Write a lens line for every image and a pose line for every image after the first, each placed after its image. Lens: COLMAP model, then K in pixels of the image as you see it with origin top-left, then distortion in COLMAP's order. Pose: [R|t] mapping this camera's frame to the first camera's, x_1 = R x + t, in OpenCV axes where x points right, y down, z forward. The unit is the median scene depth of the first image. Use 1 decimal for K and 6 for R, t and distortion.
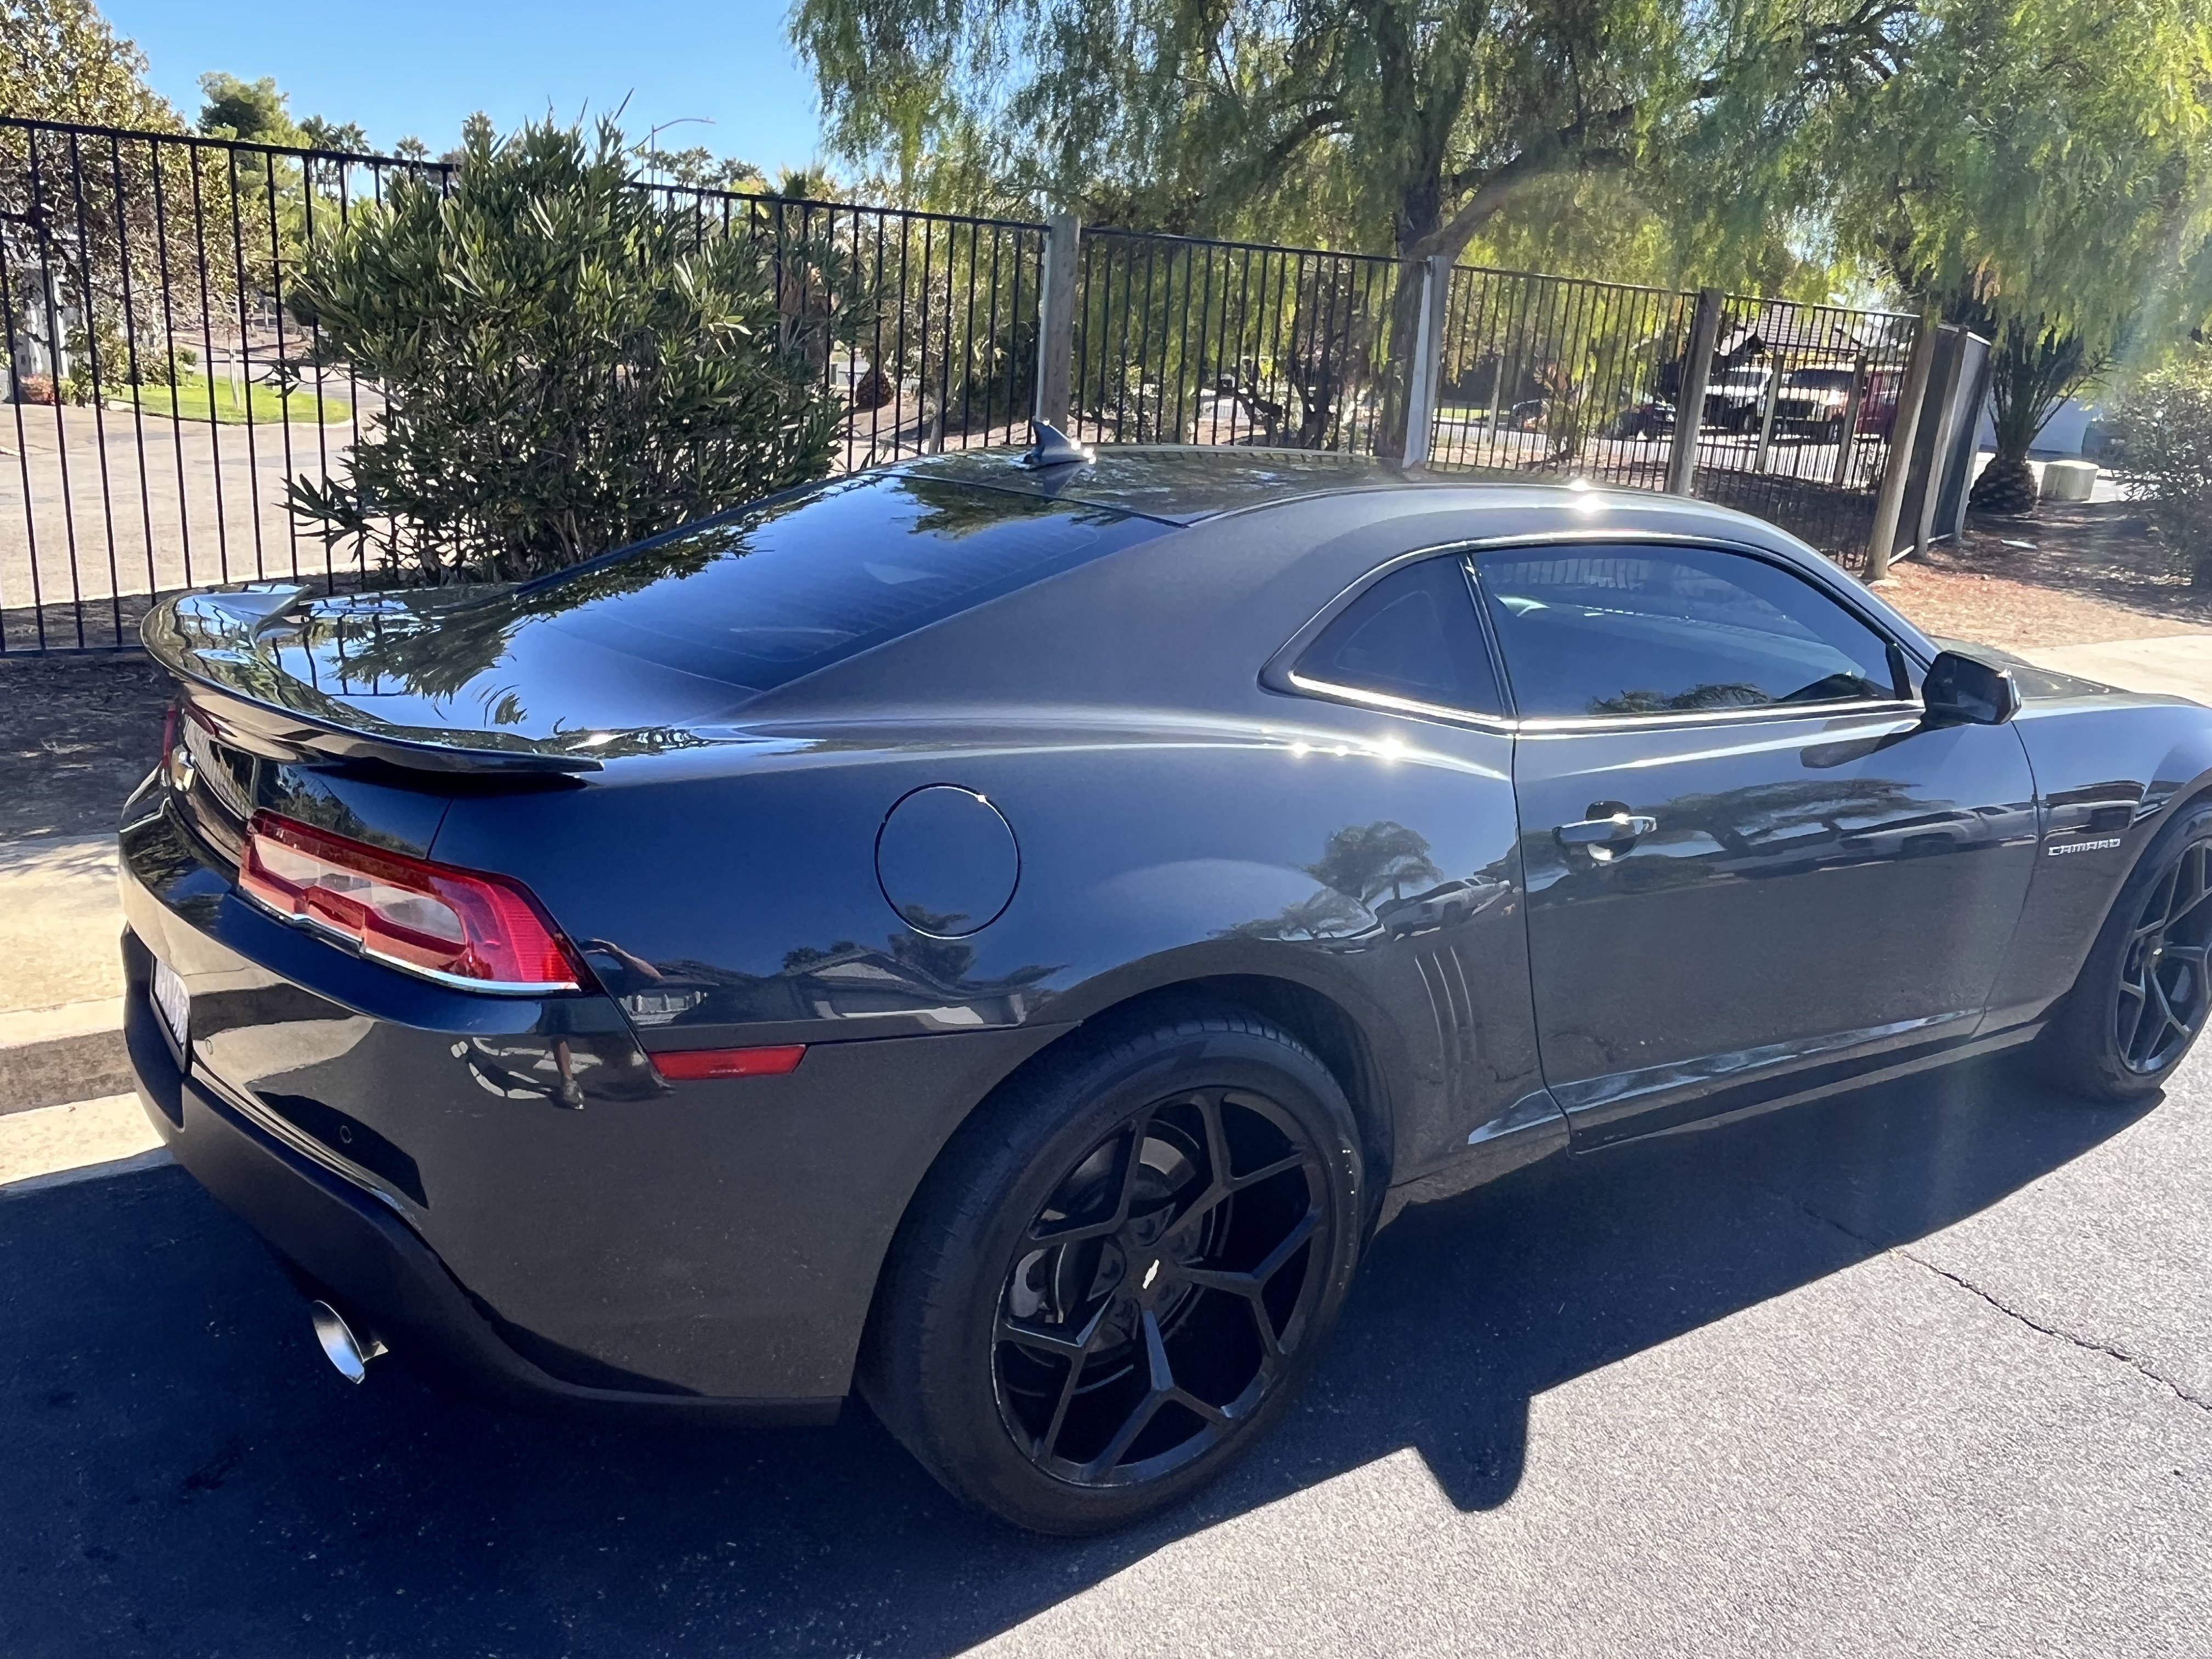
lens RADIAL K [[1686.6, 0, 1071.5], [0, 1686.6, 826.2], [0, 0, 1]] dist [-0.007711, 0.007785]
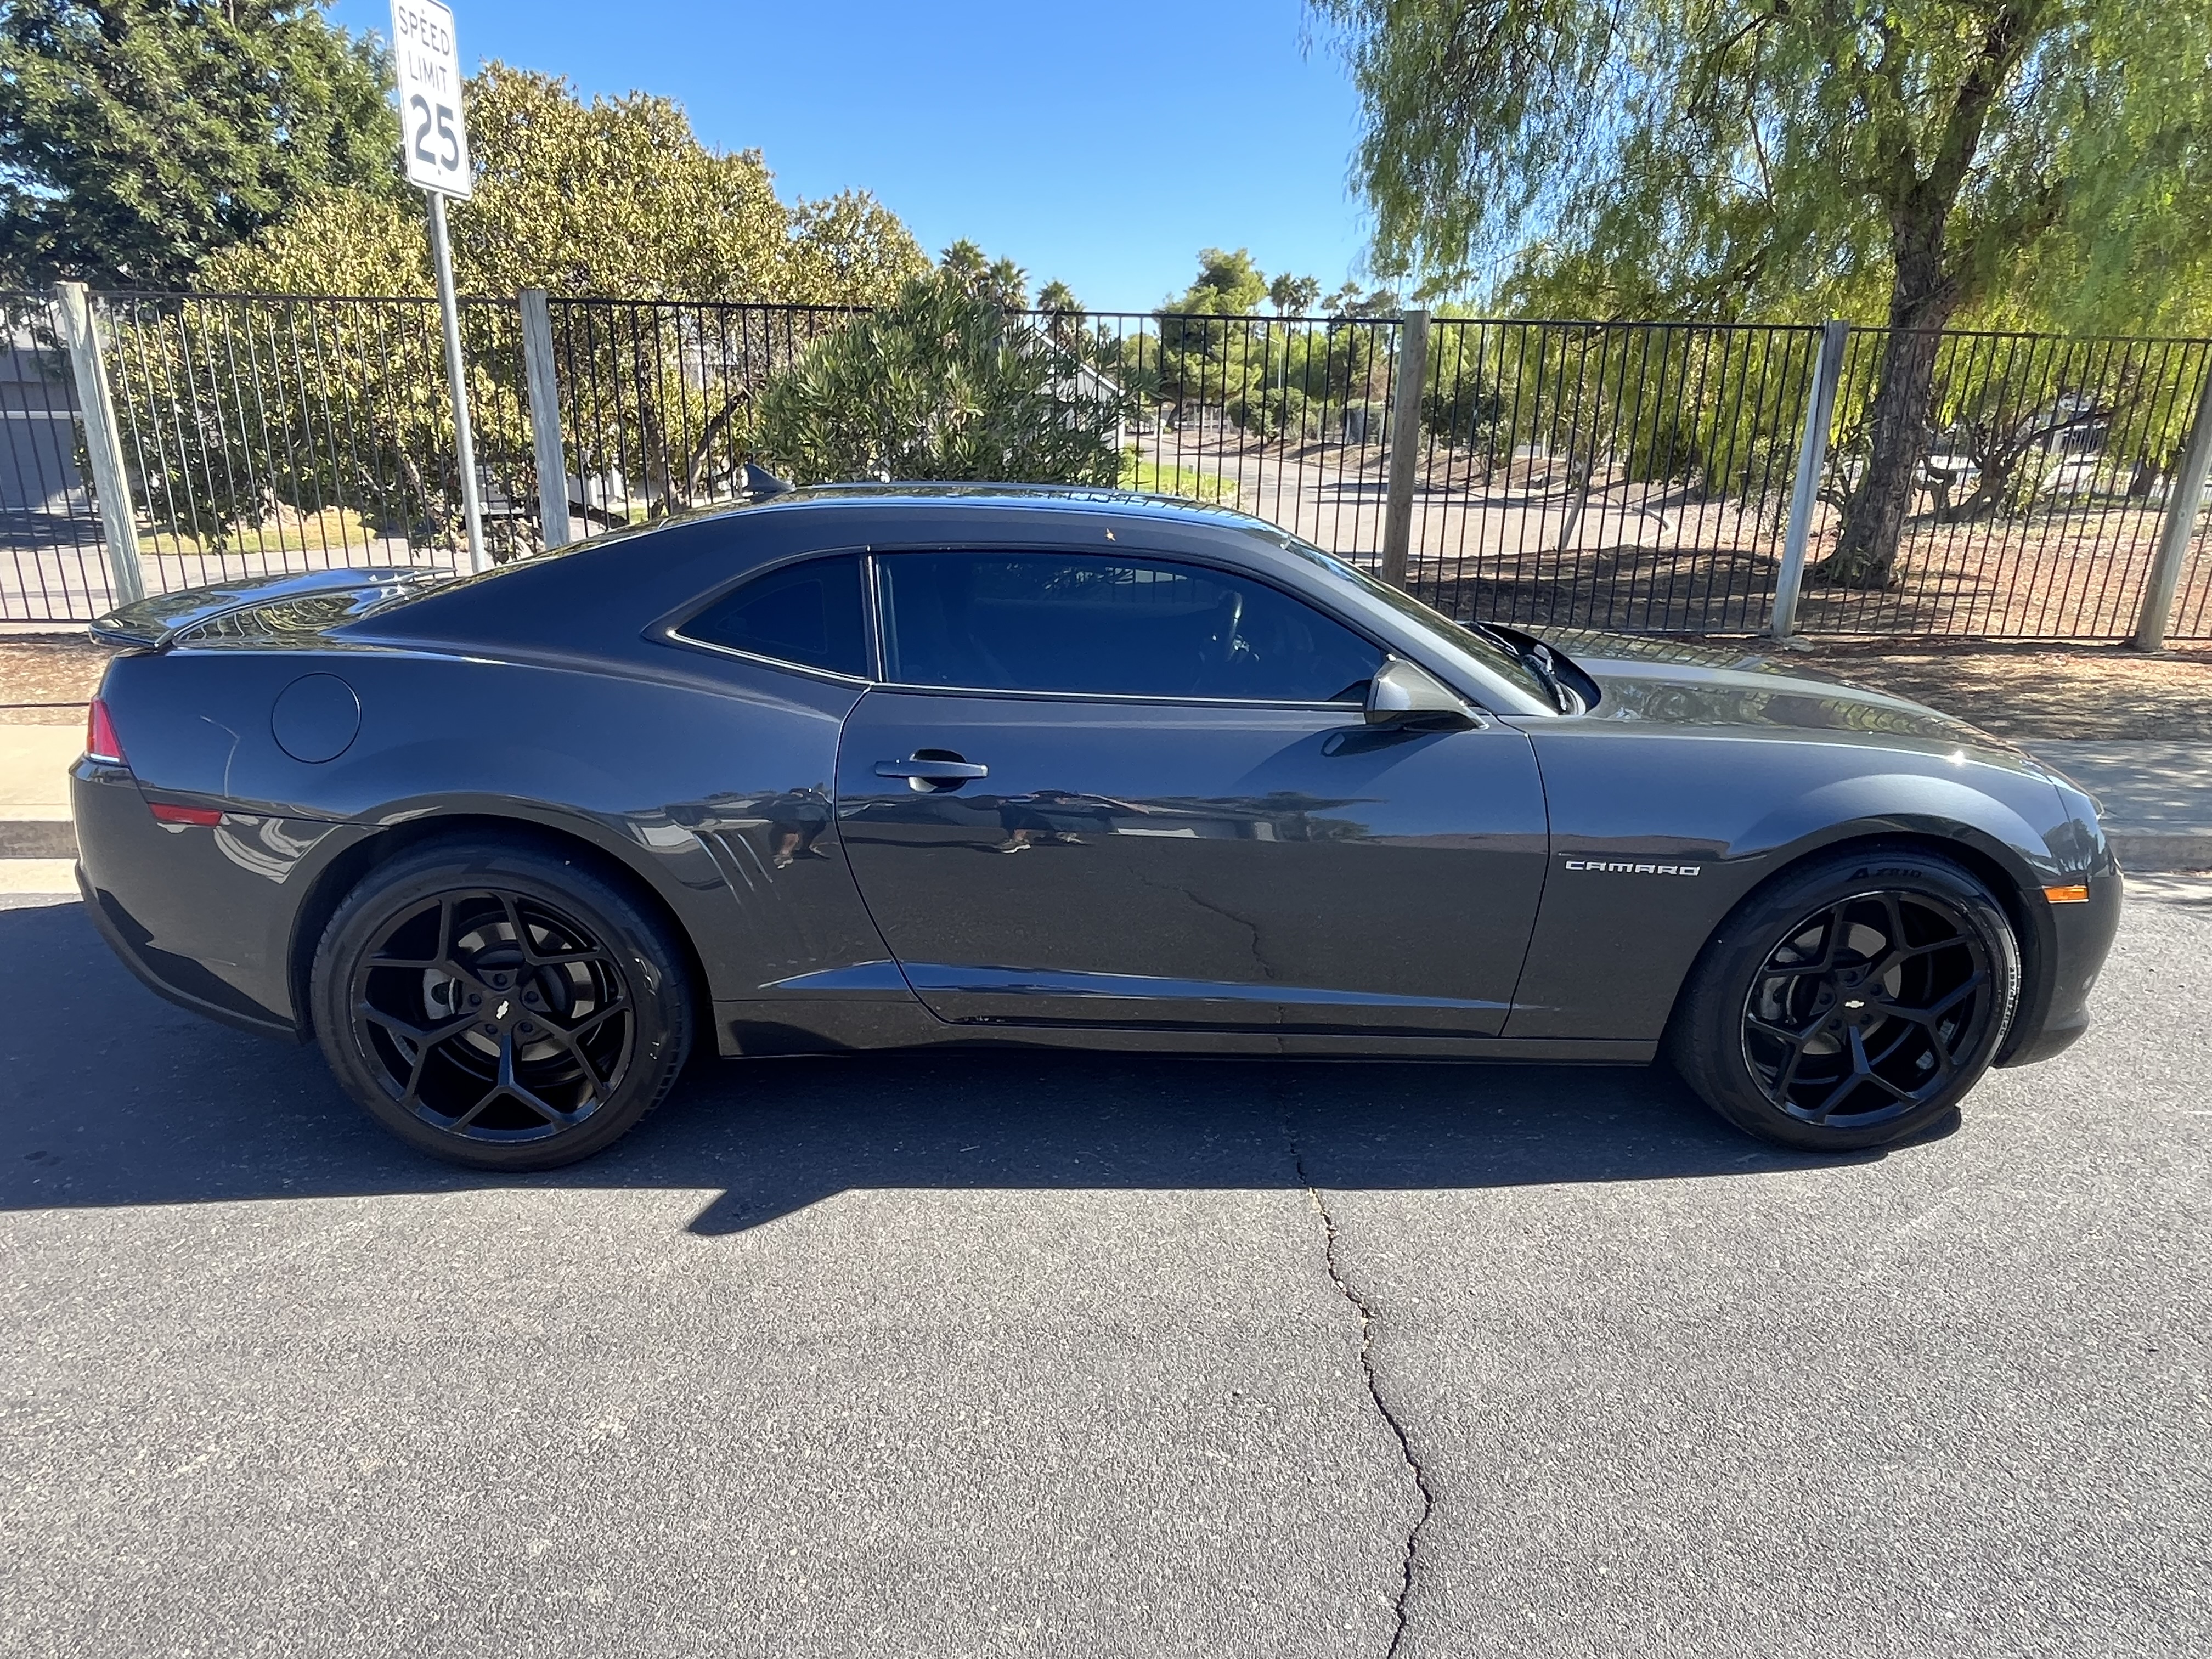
lens RADIAL K [[1328.6, 0, 1106.0], [0, 1328.6, 829.5], [0, 0, 1]] dist [-0.003274, 0.000591]
pose [[0.859317, 0.117745, -0.497705, 0.228980], [-0.113032, 0.992797, 0.039714, -0.002158], [0.498797, 0.022130, 0.866437, 0.044800]]
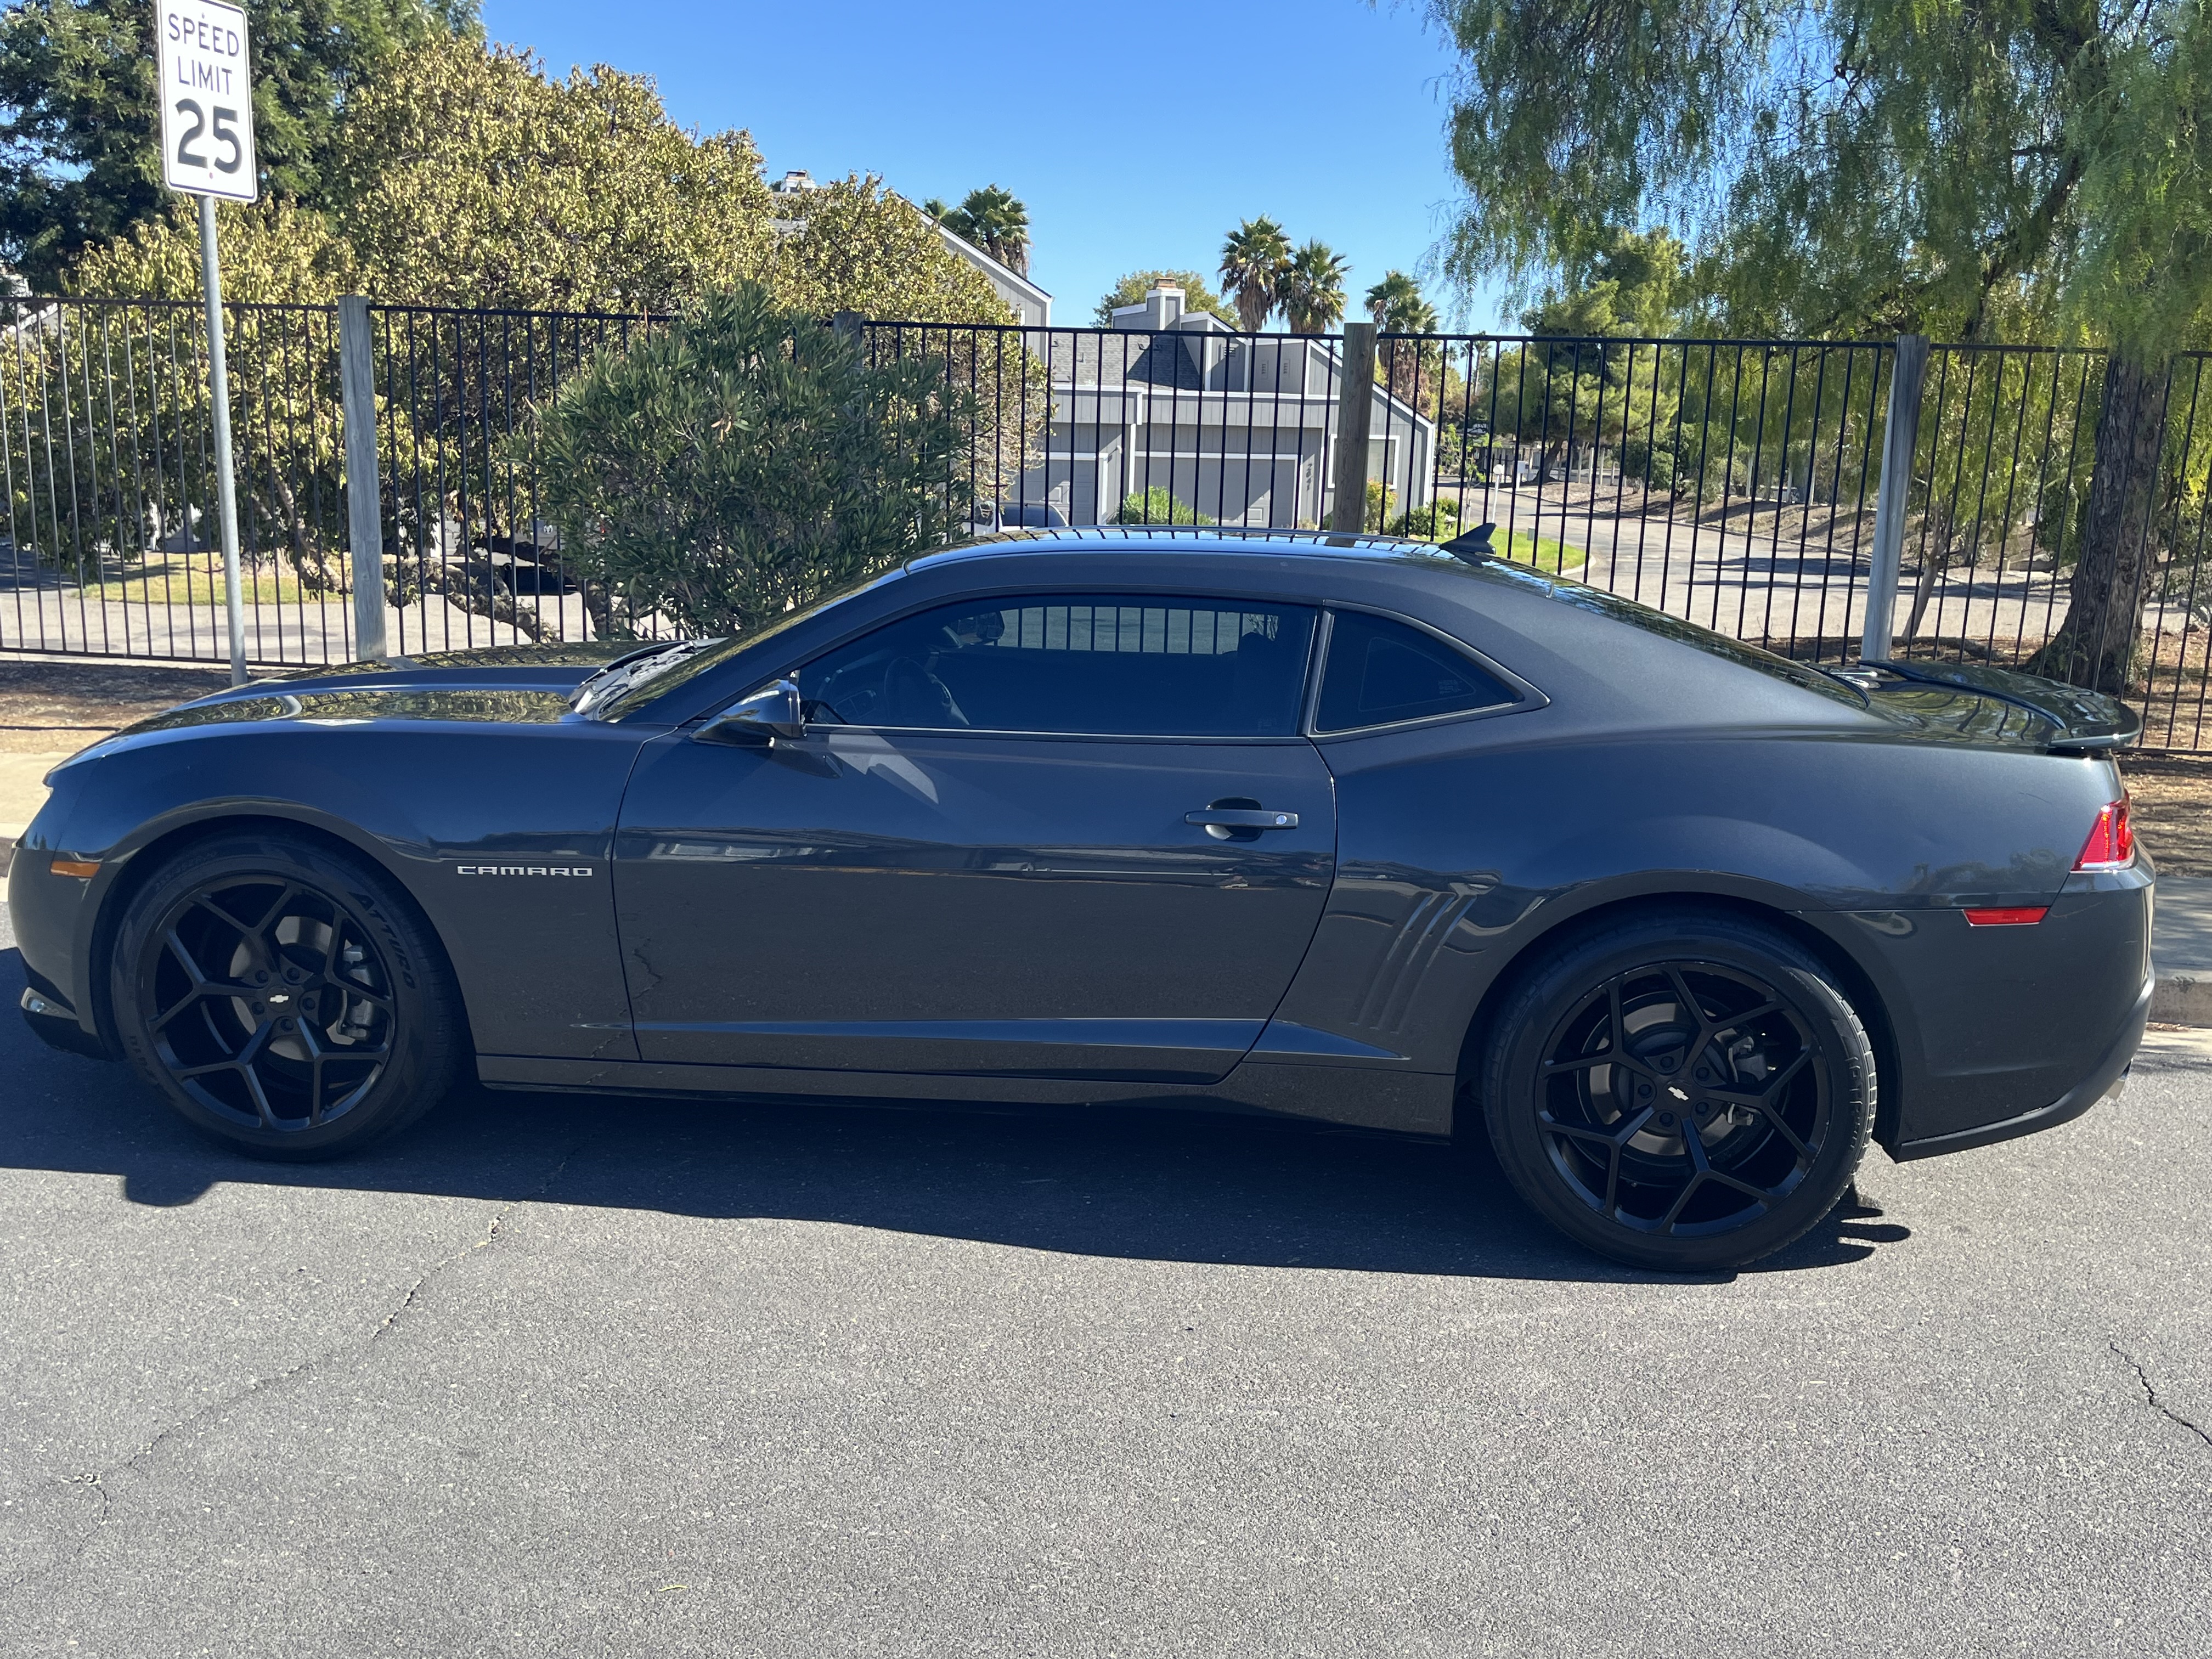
lens RADIAL K [[1920.8, 0, 1106.0], [0, 1920.8, 829.5], [0, 0, 1]] dist [0.049728, -0.063481]
pose [[0.753843, 0.100492, -0.649324, 0.469868], [-0.170644, 0.984269, -0.045782, 0.006483], [0.634509, 0.145316, 0.759132, 0.057814]]
